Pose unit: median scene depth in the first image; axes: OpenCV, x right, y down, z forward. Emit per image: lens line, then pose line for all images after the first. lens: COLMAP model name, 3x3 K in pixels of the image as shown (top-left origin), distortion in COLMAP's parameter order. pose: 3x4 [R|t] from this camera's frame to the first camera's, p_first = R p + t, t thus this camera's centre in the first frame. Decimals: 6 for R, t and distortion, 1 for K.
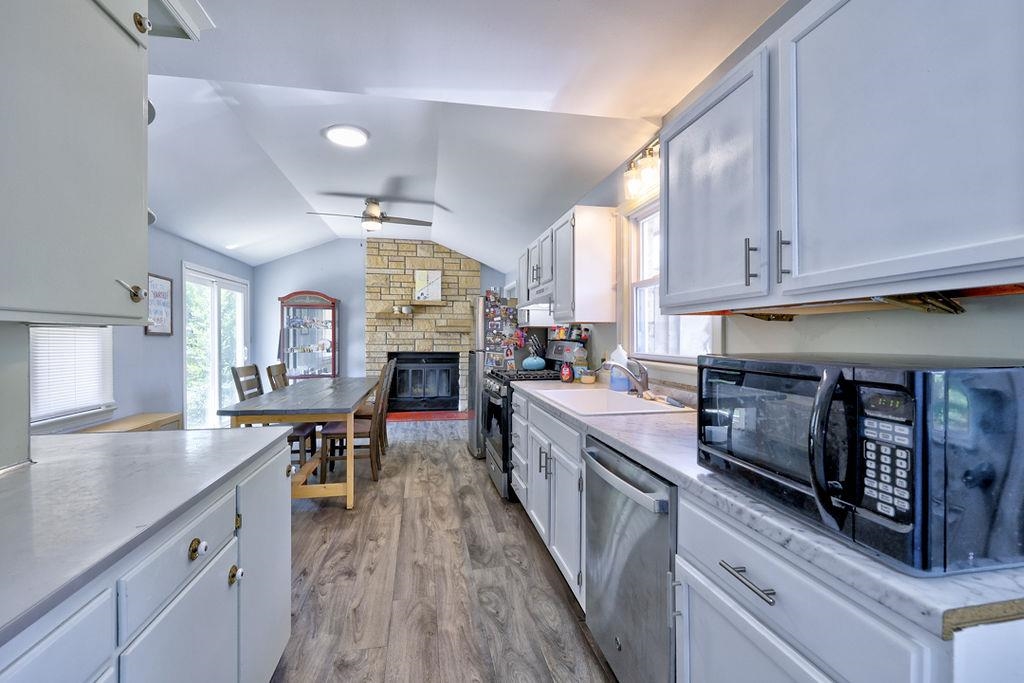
lens RADIAL K [[440.2, 0, 495.3], [0, 440.2, 339.6], [0, 0, 1]] dist [0.002174, -0.000820]
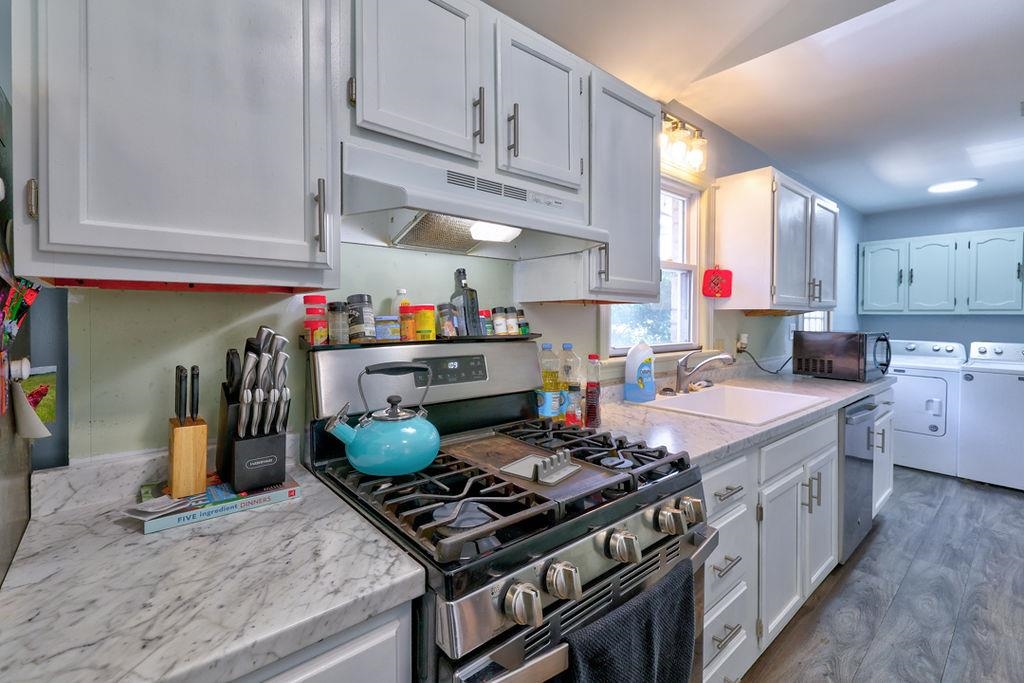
lens RADIAL K [[440.2, 0, 509.2], [0, 440.2, 322.0], [0, 0, 1]] dist [0.002174, -0.000820]
pose [[-0.496708, -0.009832, 0.867862, -0.094412], [0.003841, 0.999901, 0.013527, -0.009513], [-0.867909, 0.010052, -0.496621, 0.597895]]
